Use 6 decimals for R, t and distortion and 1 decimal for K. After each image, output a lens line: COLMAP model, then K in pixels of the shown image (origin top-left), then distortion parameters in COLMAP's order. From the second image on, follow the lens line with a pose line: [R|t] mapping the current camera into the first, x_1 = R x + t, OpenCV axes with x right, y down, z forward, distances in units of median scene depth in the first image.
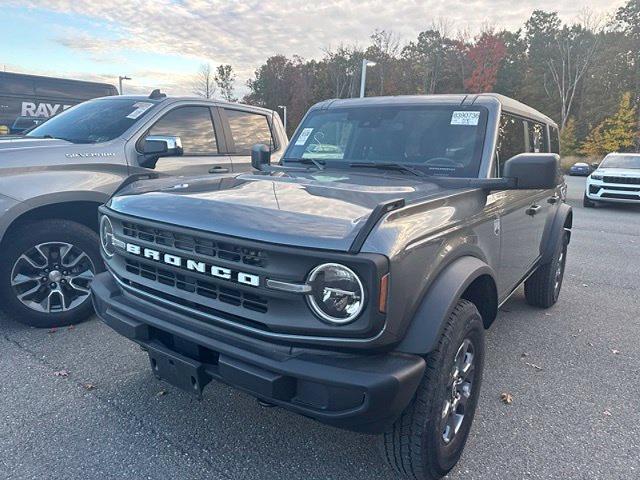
lens RADIAL K [[456.7, 0, 326.0], [0, 456.7, 242.7], [0, 0, 1]] dist [0.025137, -0.020021]
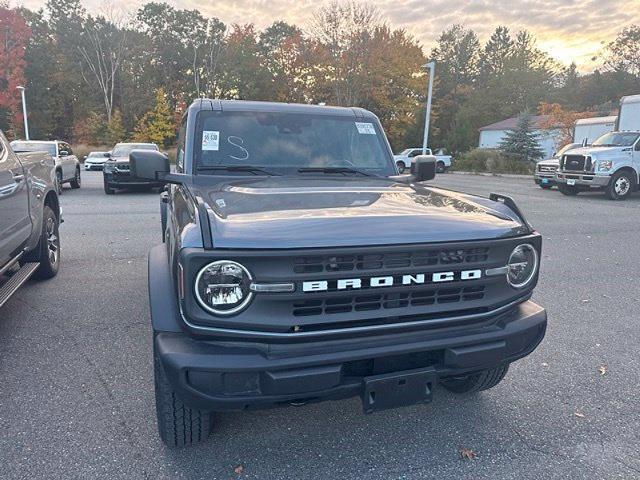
lens RADIAL K [[458.5, 0, 326.0], [0, 458.5, 239.4], [0, 0, 1]] dist [0.014512, -0.008824]
pose [[0.600779, -0.177914, 0.779366, -0.630530], [0.166523, 0.981386, 0.095666, -0.089150], [-0.781879, 0.072308, 0.619223, 0.269589]]
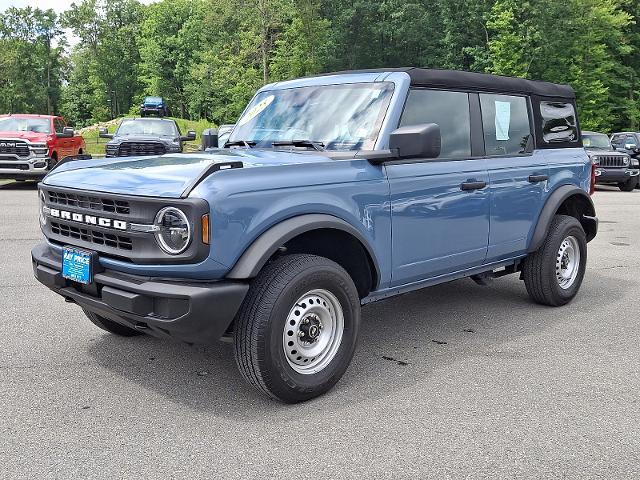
lens RADIAL K [[662.1, 0, 320.0], [0, 662.1, 240.0], [0, 0, 1]] dist [0.049676, -0.007724]
pose [[0.983987, -0.010662, -0.177921, 0.356378], [0.000158, 0.998261, -0.058952, 0.114743], [0.178240, 0.057980, 0.982277, -0.373681]]
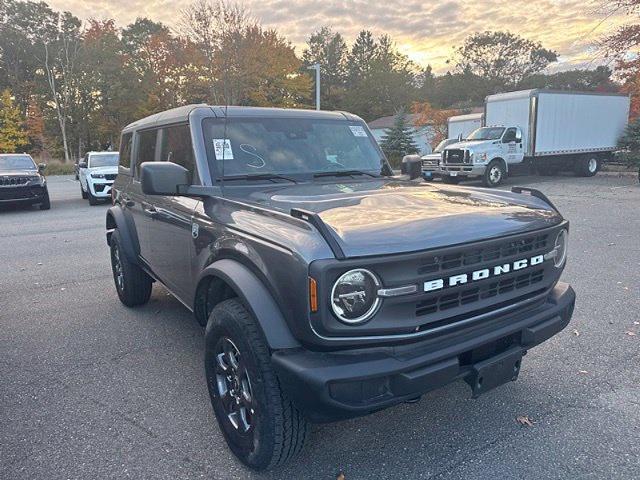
lens RADIAL K [[456.7, 0, 326.0], [0, 456.7, 242.7], [0, 0, 1]] dist [0.025137, -0.020021]
pose [[0.370700, -0.226377, 0.900741, -0.764119], [0.222565, 0.963234, 0.150487, -0.146999], [-0.901691, 0.144688, 0.407454, 0.487986]]
